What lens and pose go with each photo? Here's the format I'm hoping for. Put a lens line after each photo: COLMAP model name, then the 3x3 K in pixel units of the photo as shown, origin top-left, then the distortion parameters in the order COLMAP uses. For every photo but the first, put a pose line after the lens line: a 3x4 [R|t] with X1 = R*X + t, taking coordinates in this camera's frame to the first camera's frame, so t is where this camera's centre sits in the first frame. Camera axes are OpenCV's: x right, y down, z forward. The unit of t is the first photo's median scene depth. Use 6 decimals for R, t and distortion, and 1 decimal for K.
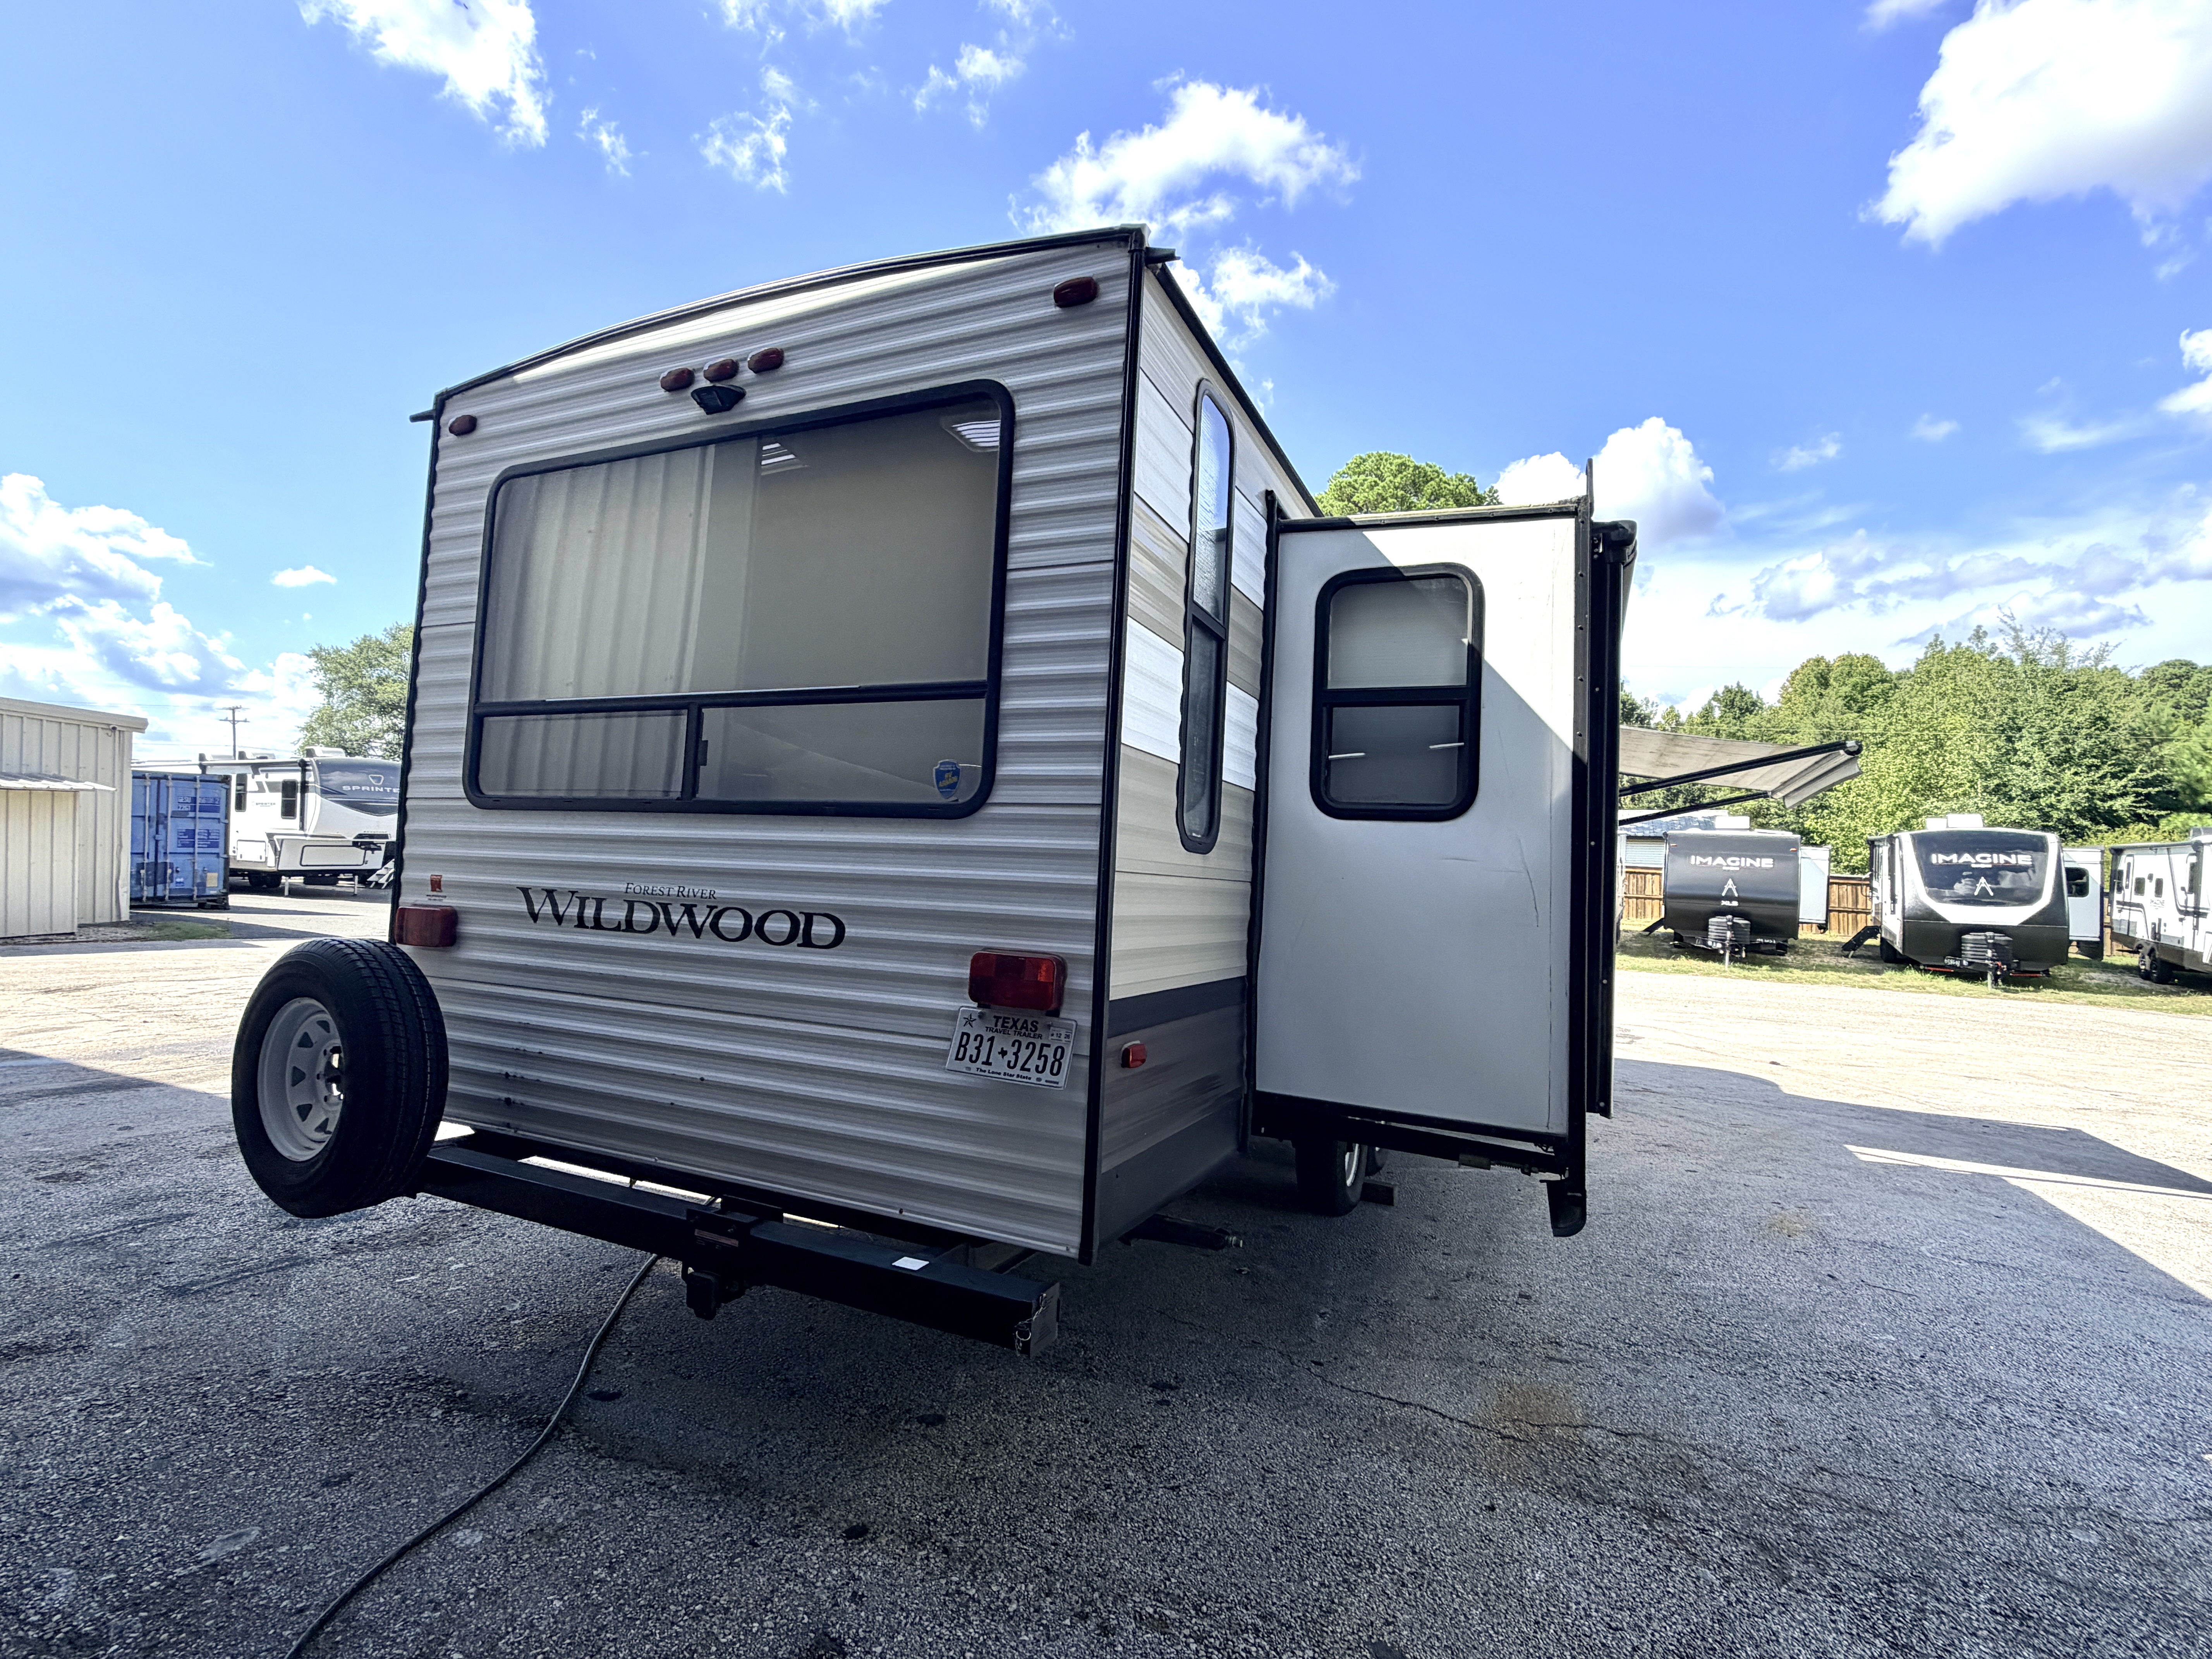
lens RADIAL K [[1018.6, 0, 1116.2], [0, 1018.6, 830.4], [0, 0, 1]] dist [0.001715, -0.000924]
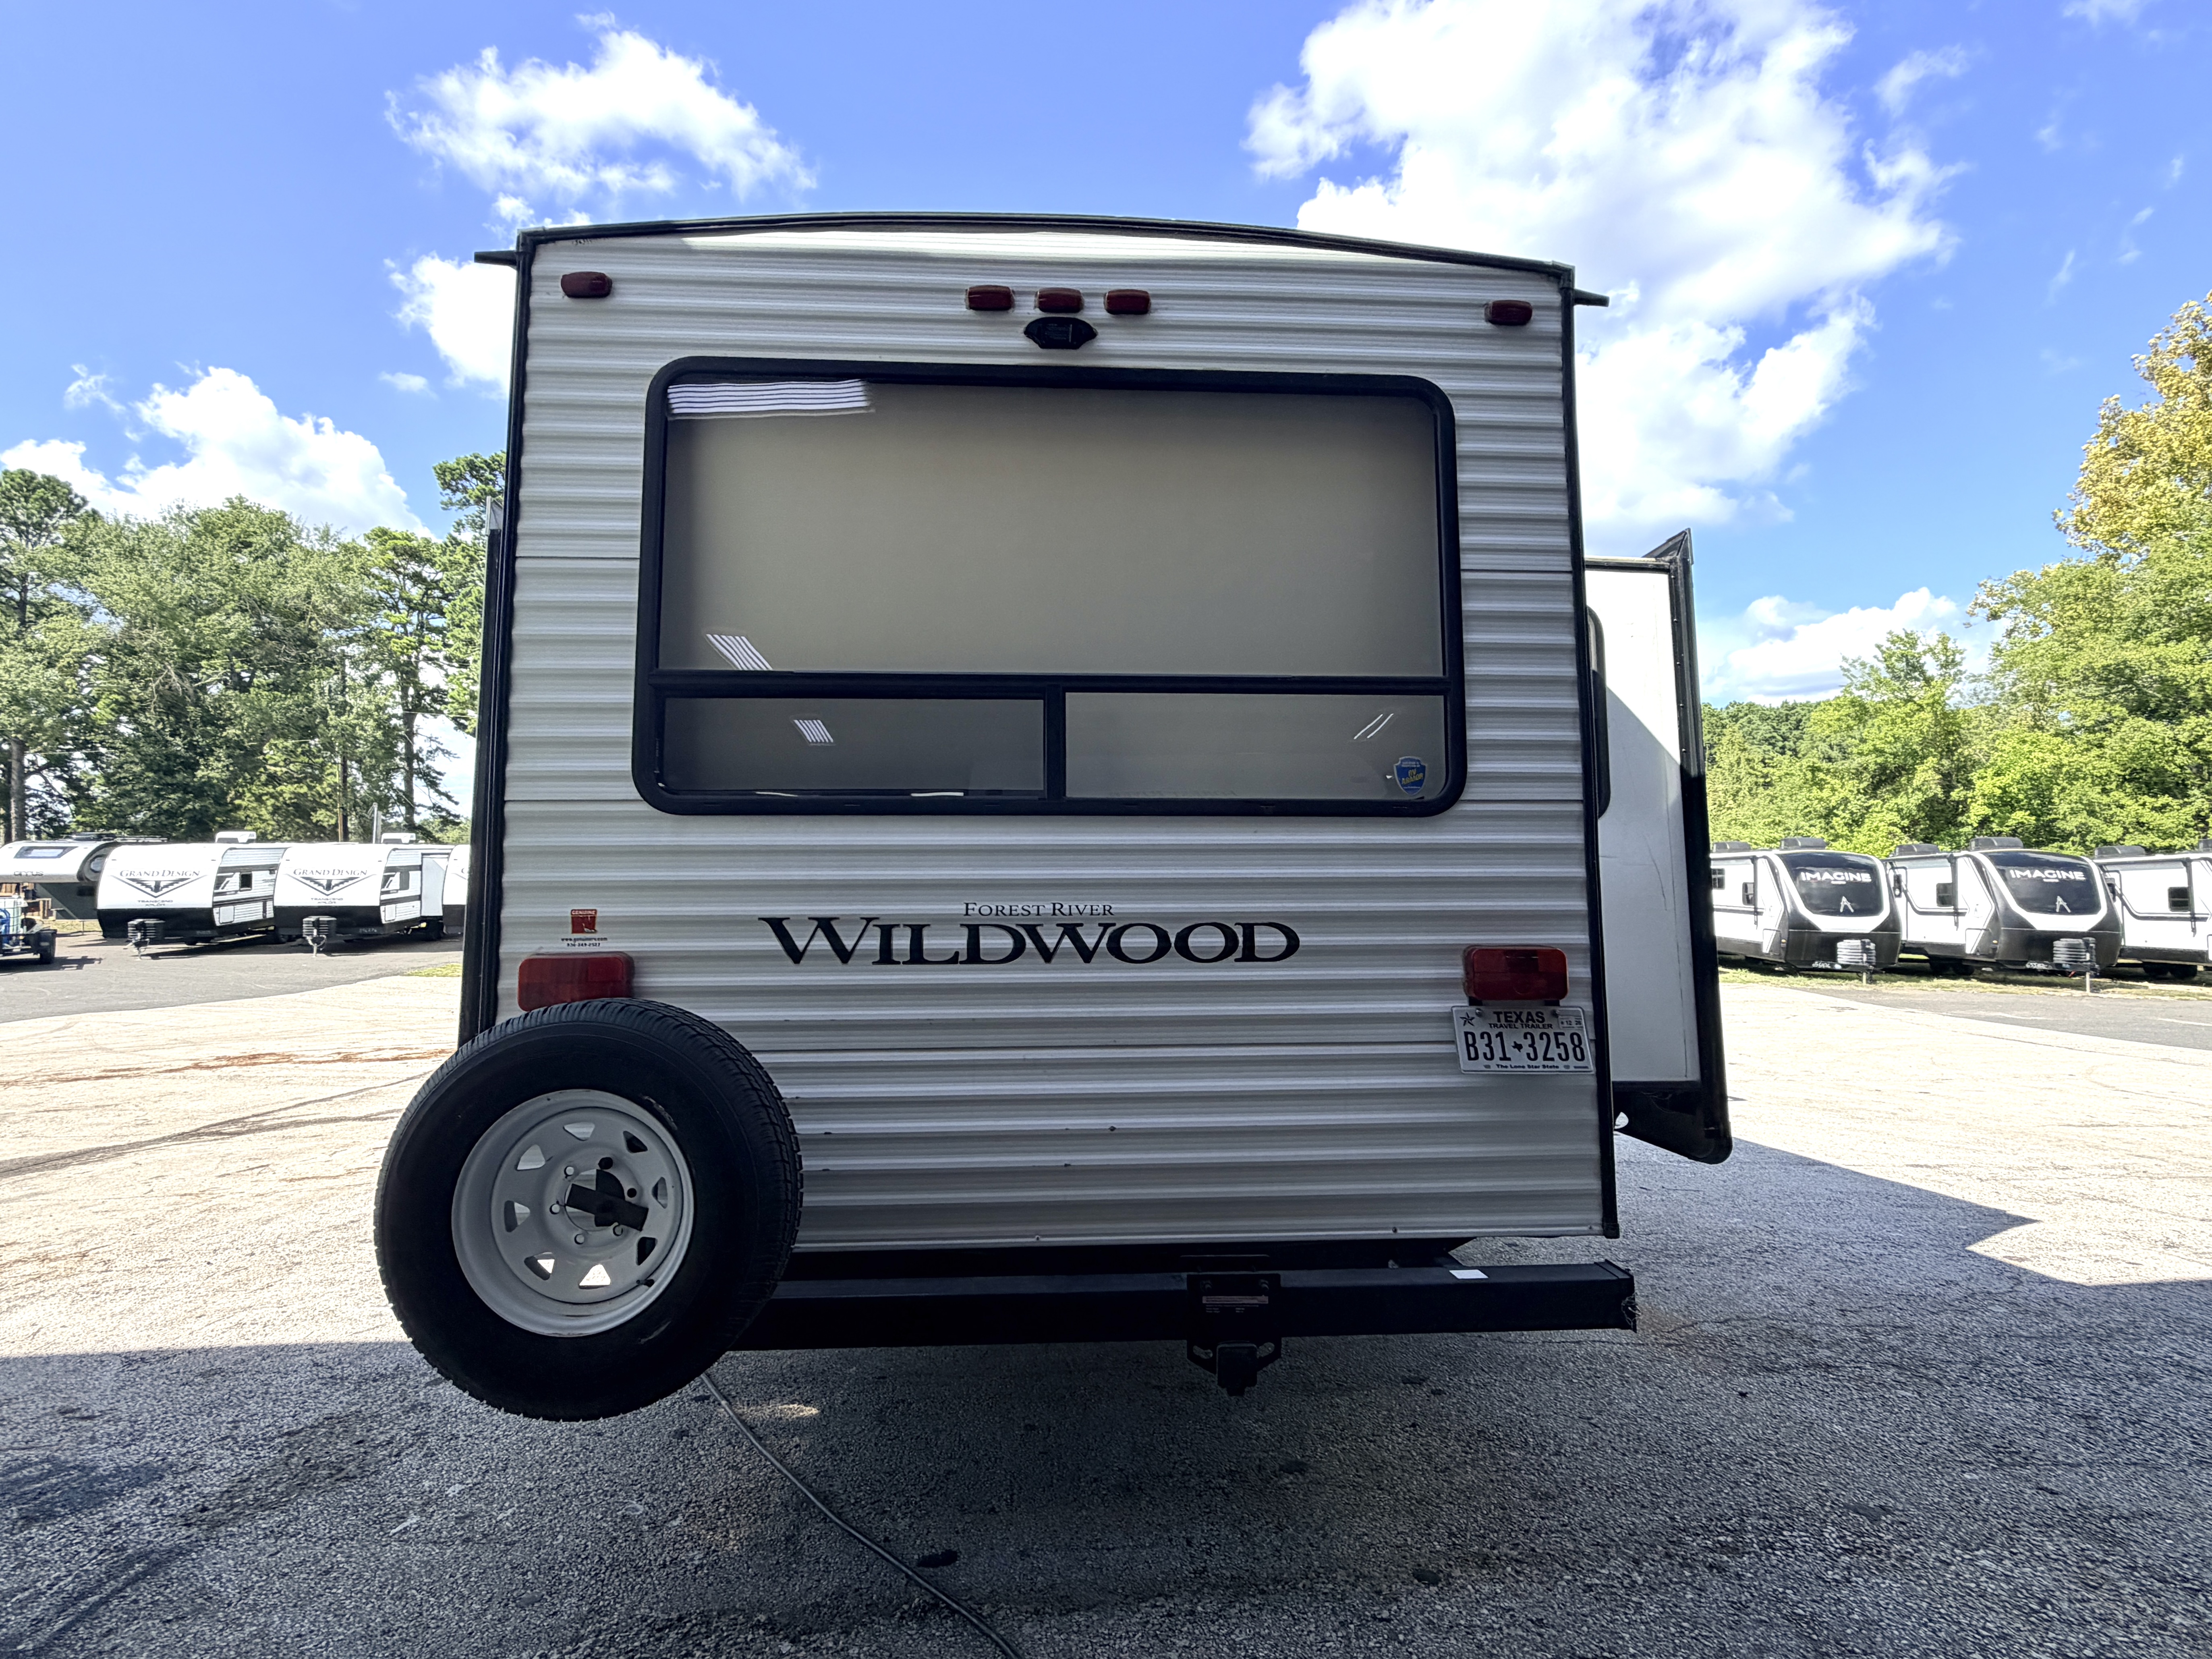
lens RADIAL K [[1064.7, 0, 1106.0], [0, 1064.7, 829.5], [0, 0, 1]] dist [-0.001988, 0.001062]
pose [[0.885908, -0.008988, 0.463773, -0.808739], [0.022198, 0.999488, -0.023033, 0.016100], [-0.463329, 0.030700, 0.885654, 0.210934]]
